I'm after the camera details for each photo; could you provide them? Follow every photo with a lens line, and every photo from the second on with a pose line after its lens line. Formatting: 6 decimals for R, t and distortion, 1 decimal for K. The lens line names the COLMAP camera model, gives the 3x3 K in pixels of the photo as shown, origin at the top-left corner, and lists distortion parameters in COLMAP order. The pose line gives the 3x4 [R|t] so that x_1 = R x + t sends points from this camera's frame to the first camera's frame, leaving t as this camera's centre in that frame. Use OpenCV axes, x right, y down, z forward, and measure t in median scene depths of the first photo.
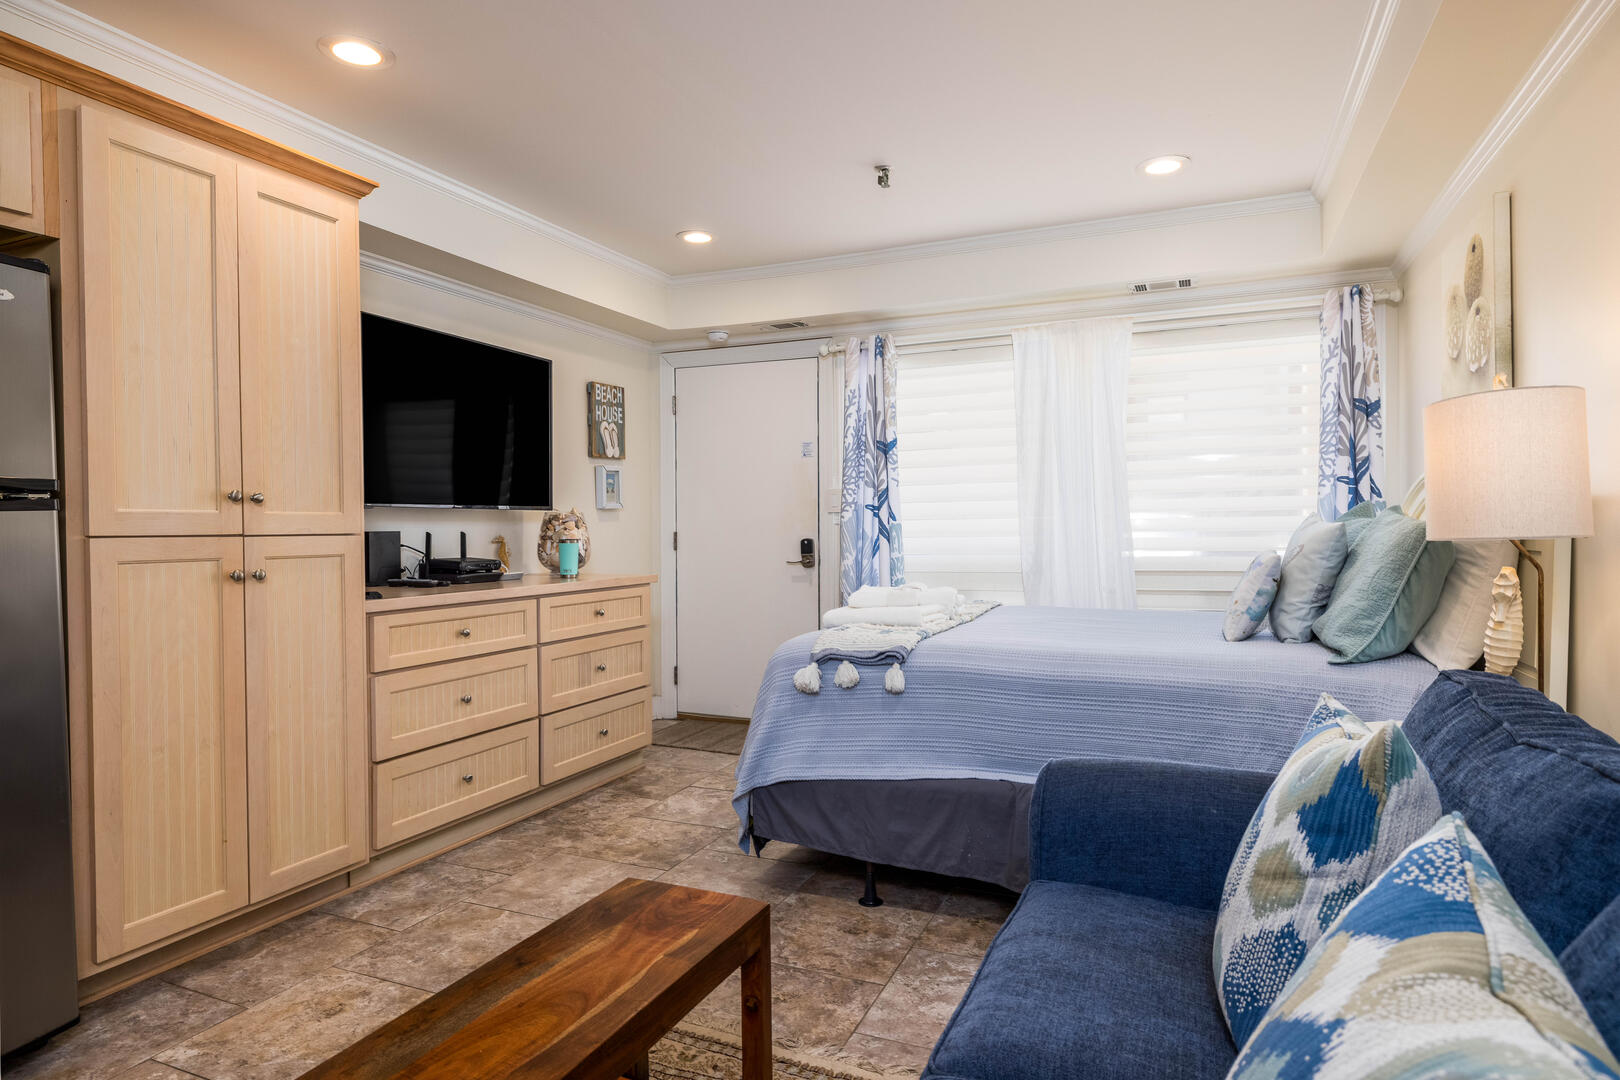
lens RADIAL K [[897.7, 0, 801.8], [0, 897.7, 541.0], [0, 0, 1]] dist [-0.002083, -0.000418]
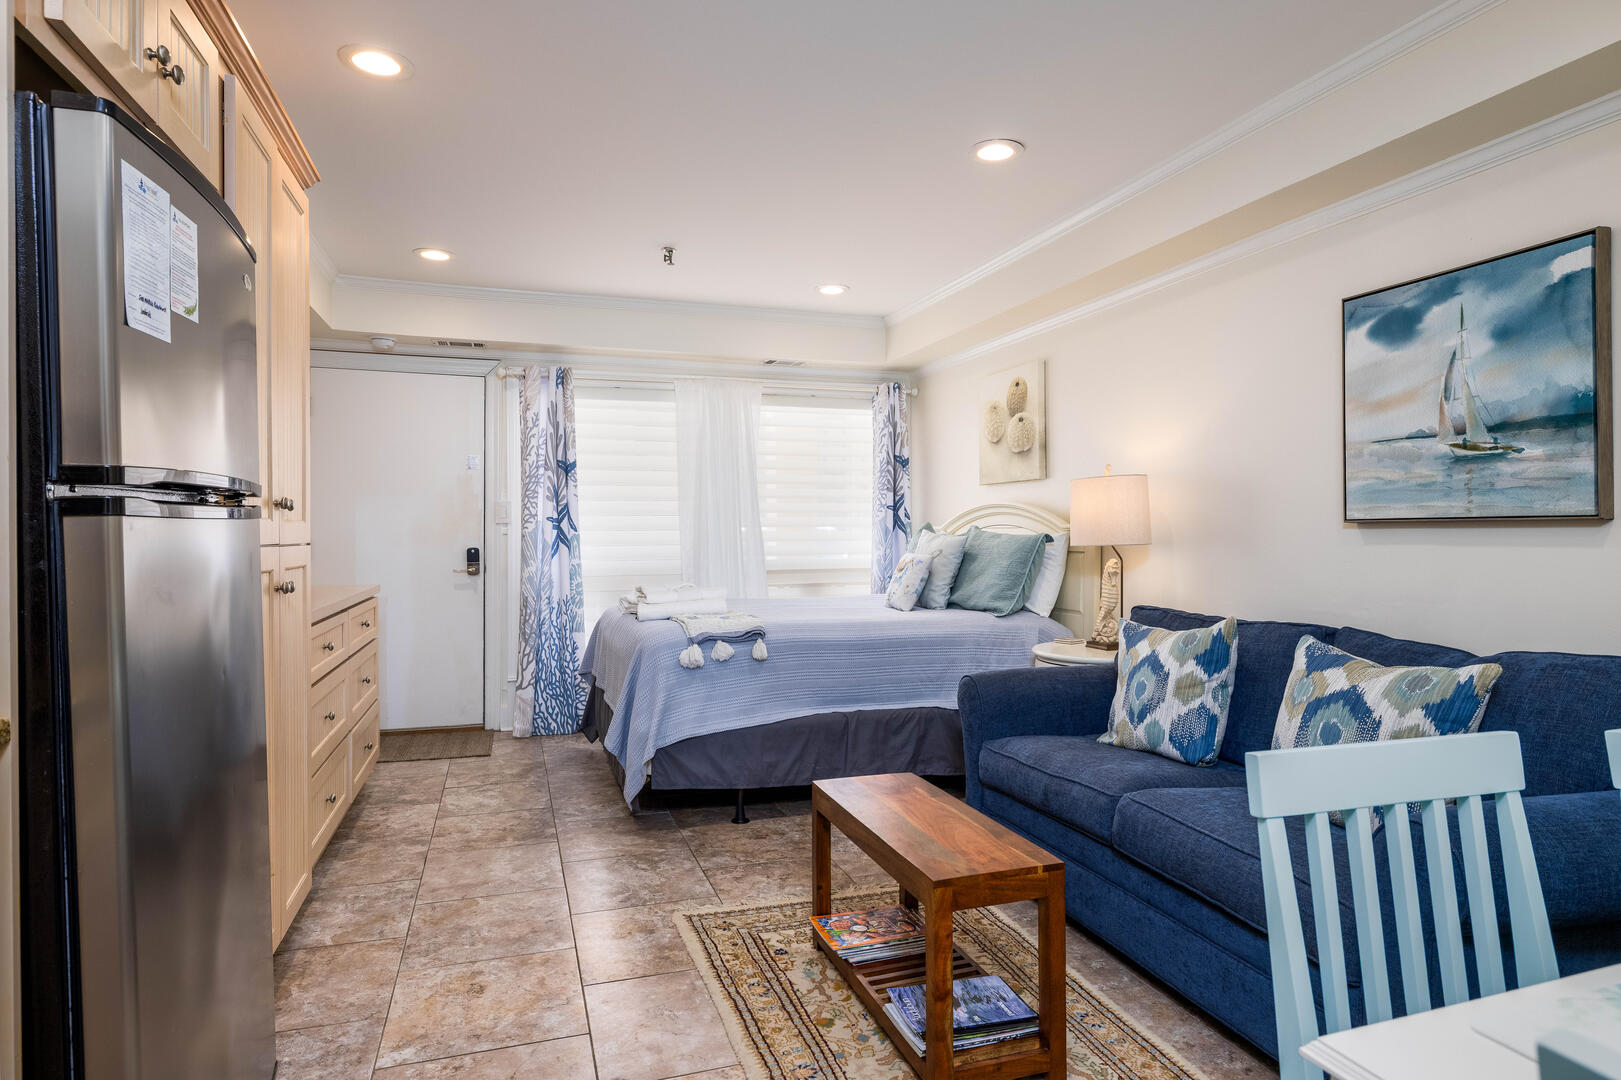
lens RADIAL K [[873.4, 0, 788.1], [0, 873.4, 542.6], [0, 0, 1]] dist [-0.000689, -0.000203]
pose [[0.760284, 0.000196, 0.649591, -0.459076], [0.005462, 0.999963, -0.006694, 0.000204], [-0.649568, 0.008638, 0.760254, -0.019193]]
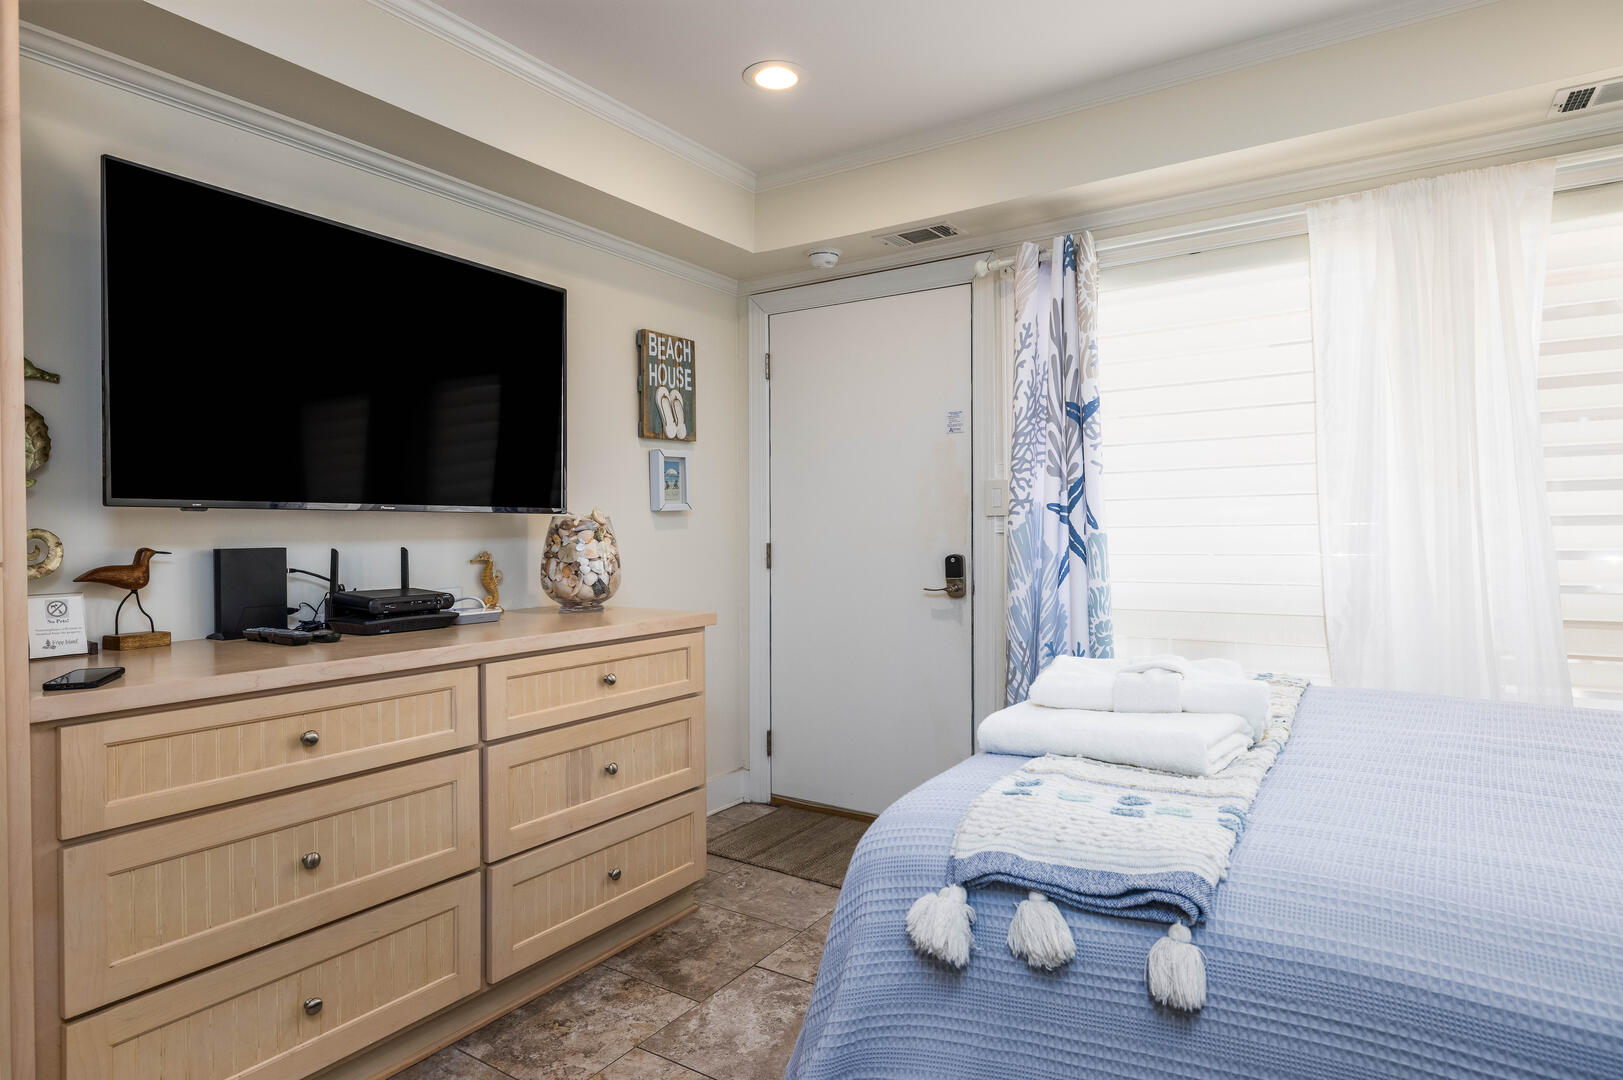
lens RADIAL K [[899.3, 0, 803.3], [0, 899.3, 541.0], [0, 0, 1]] dist [-0.002083, -0.000418]
pose [[0.985765, 0.002623, -0.168108, 0.008865], [-0.003096, 0.999992, -0.002555, -0.013254], [0.168100, 0.003039, 0.985765, 0.388597]]
